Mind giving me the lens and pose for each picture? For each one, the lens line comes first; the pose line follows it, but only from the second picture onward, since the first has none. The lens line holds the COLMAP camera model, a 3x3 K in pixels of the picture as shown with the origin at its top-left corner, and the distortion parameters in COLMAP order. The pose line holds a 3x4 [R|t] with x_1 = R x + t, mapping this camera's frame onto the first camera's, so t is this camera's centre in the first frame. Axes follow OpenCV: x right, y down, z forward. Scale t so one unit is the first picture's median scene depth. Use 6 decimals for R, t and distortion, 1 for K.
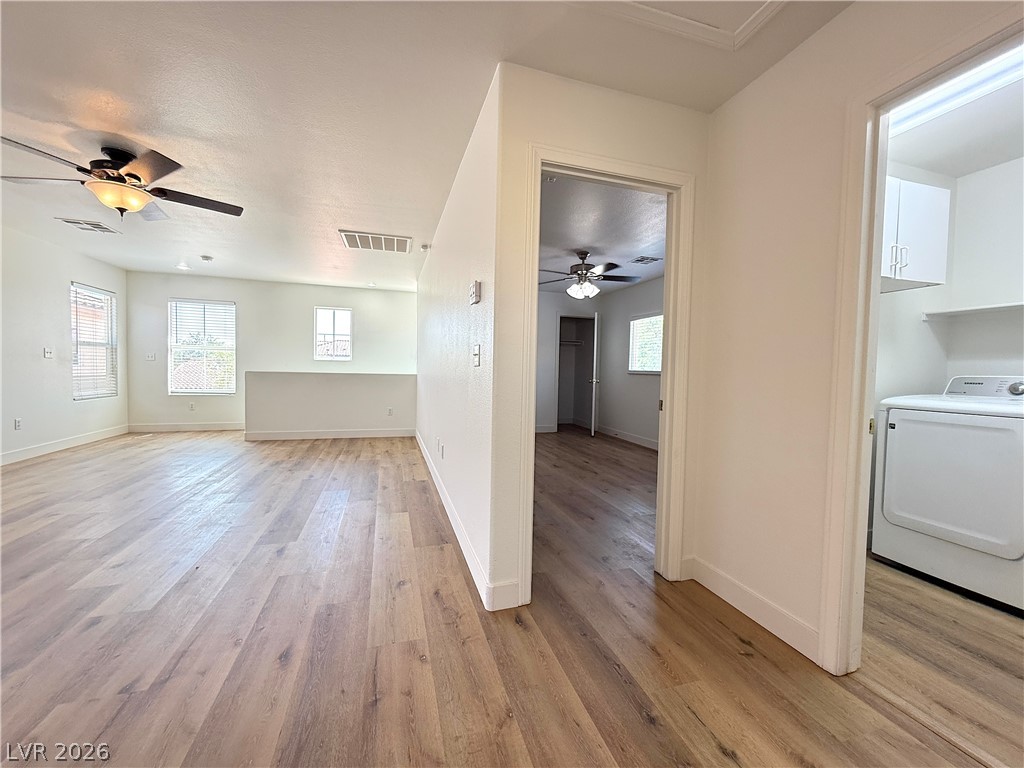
lens RADIAL K [[414.0, 0, 509.3], [0, 414.0, 377.3], [0, 0, 1]] dist [0.012477, -0.000041]
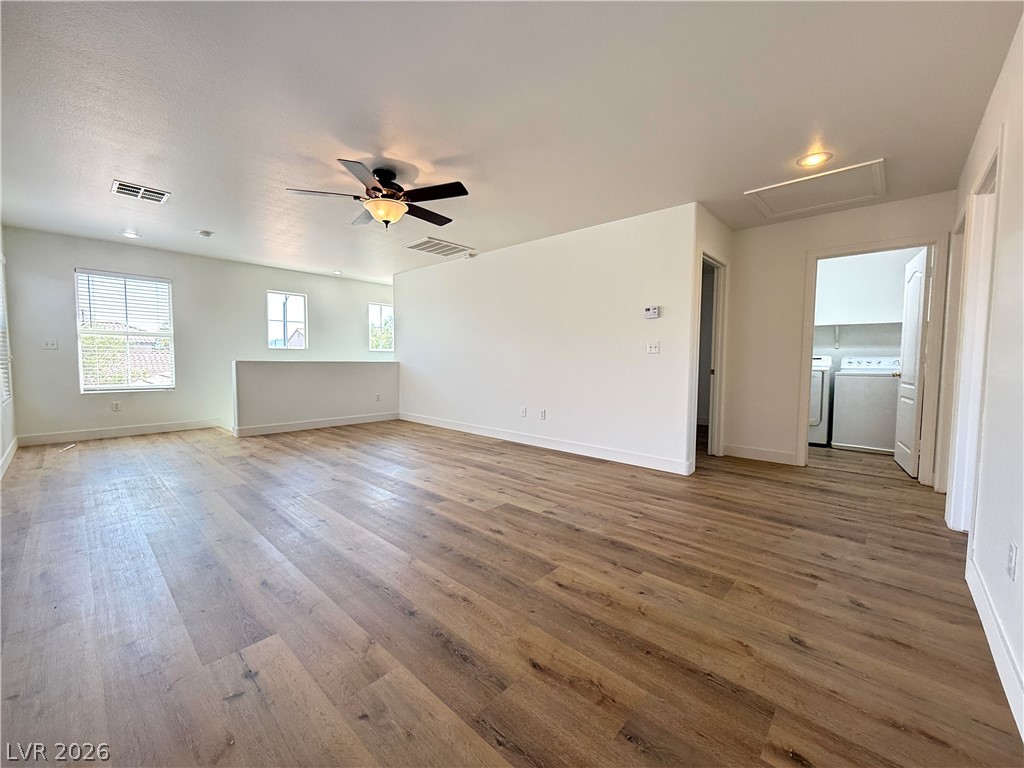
lens RADIAL K [[410.9, 0, 512.0], [0, 410.9, 384.0], [0, 0, 1]] dist [0.001197, -0.000017]
pose [[0.859089, -0.045435, 0.509806, -0.522917], [0.020185, 0.998285, 0.054954, -0.001835], [-0.511429, -0.036919, 0.858532, -0.076718]]
